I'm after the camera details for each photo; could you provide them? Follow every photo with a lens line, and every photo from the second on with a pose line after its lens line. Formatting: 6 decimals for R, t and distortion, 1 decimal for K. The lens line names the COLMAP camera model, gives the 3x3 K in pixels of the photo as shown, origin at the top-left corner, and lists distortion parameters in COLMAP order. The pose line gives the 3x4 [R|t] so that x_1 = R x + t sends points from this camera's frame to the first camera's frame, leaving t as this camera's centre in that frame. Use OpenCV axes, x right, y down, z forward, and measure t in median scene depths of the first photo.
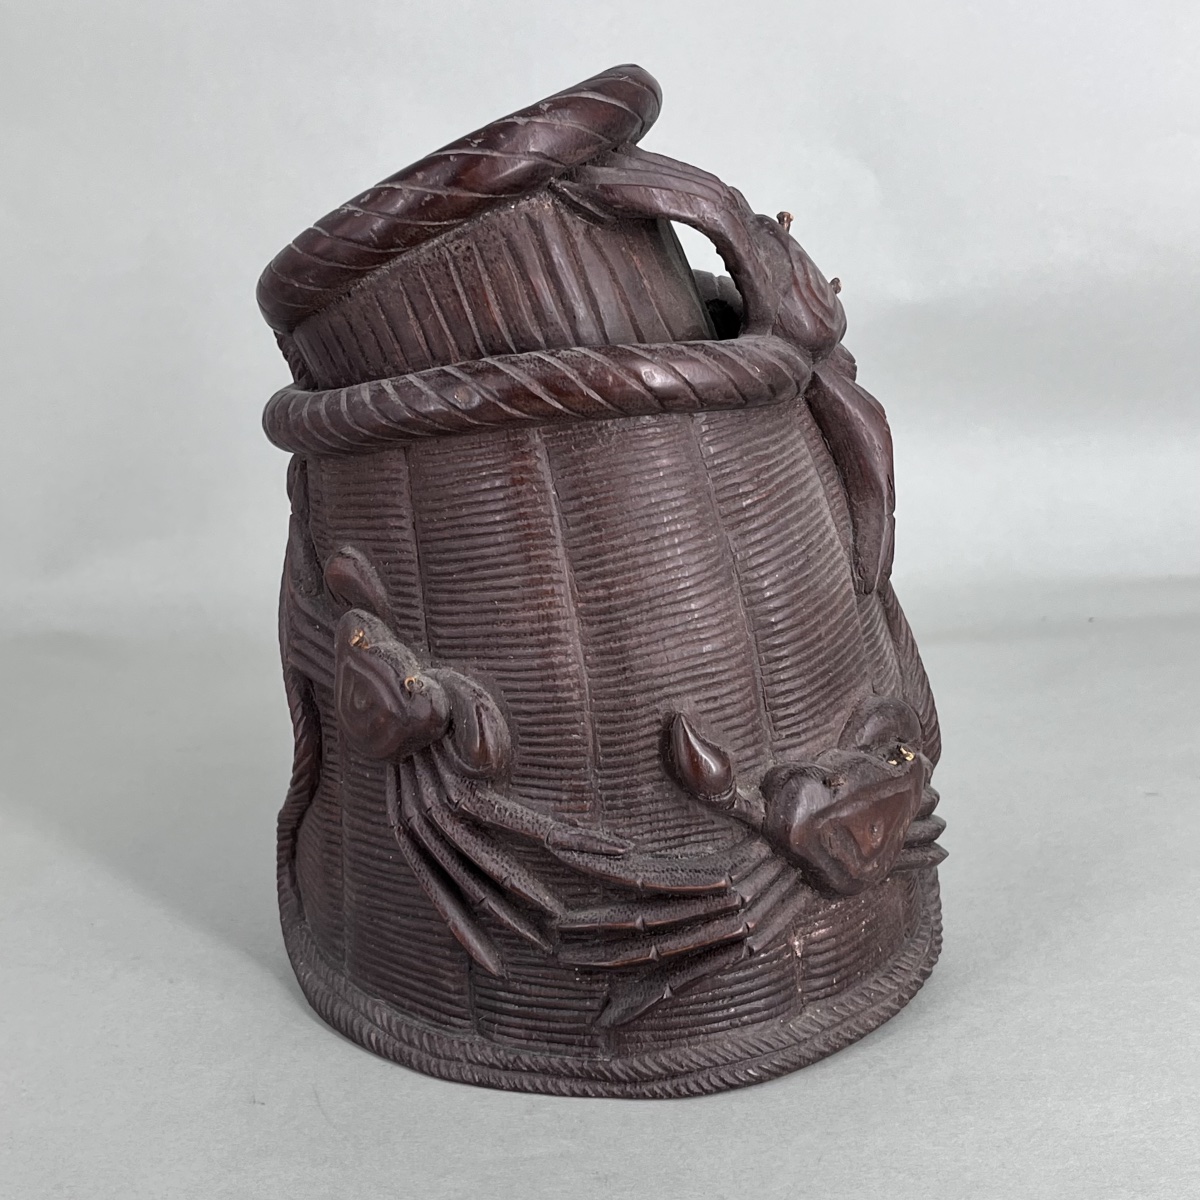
lens RADIAL K [[1973.7, 0, 608.0], [0, 1973.7, 575.9], [0, 0, 1]] dist [0.046305, 0.000000]
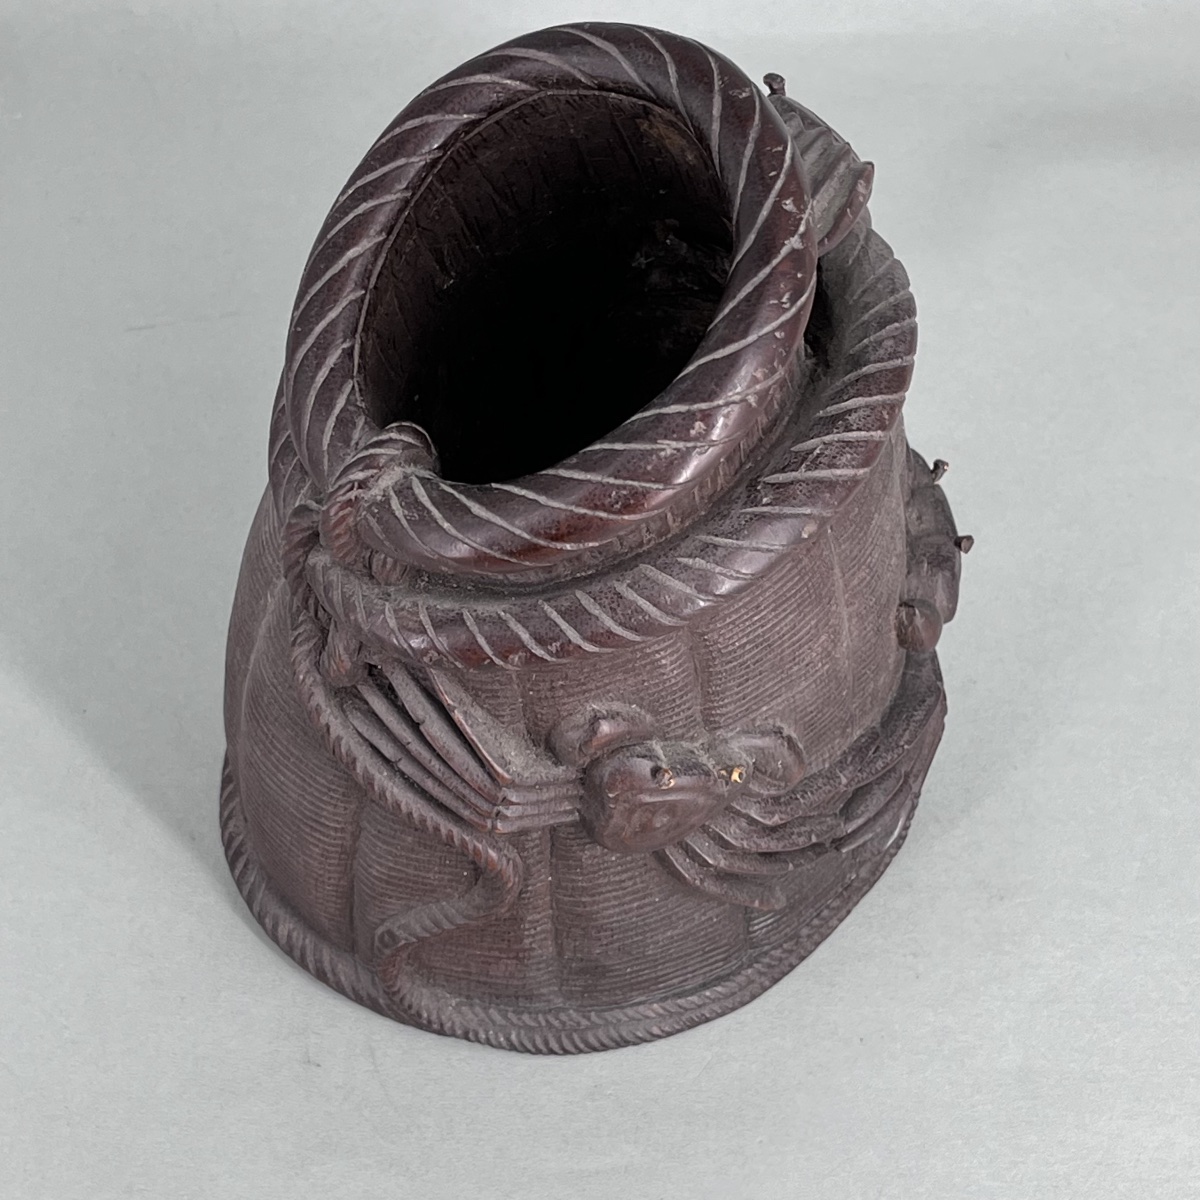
lens RADIAL K [[2741.9, 0, 607.2], [0, 2741.9, 601.1], [0, 0, 1]] dist [0.105435, 0.000000]
pose [[0.502804, -0.674068, 0.541129, -0.753688], [0.216504, 0.704269, 0.676115, -0.860104], [-0.836848, -0.222797, 0.500048, 0.439980]]
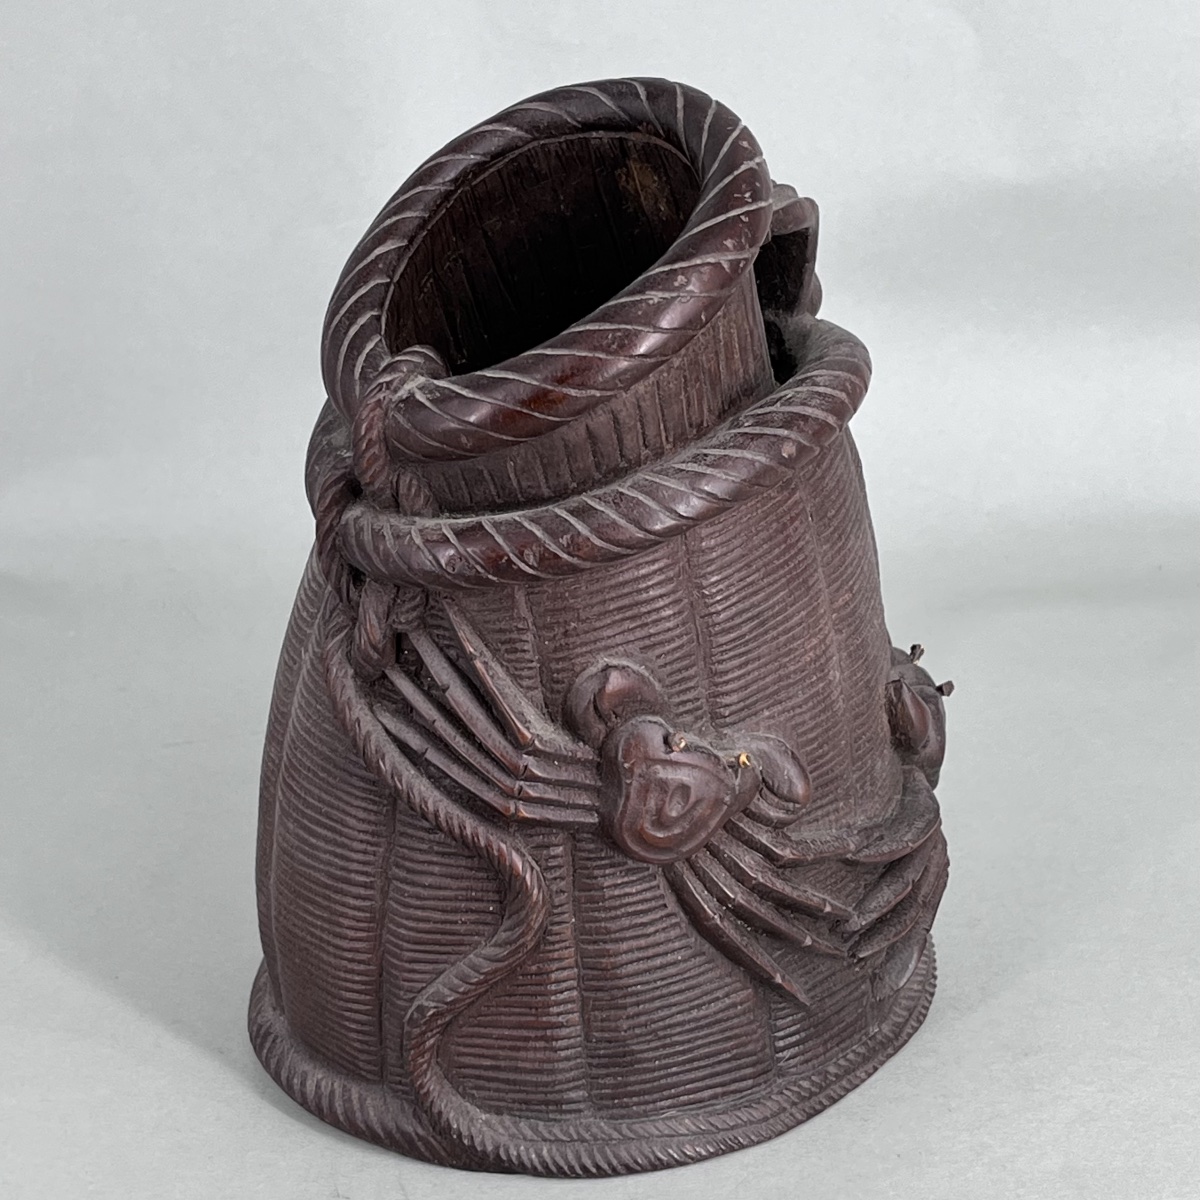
lens RADIAL K [[2741.9, 0, 595.6], [0, 2741.9, 610.2], [0, 0, 1]] dist [0.105435, 0.000000]
pose [[0.479090, -0.344424, 0.807369, -1.178258], [0.261776, 0.934008, 0.243111, -0.353354], [-0.837822, 0.094878, 0.537636, 0.340647]]
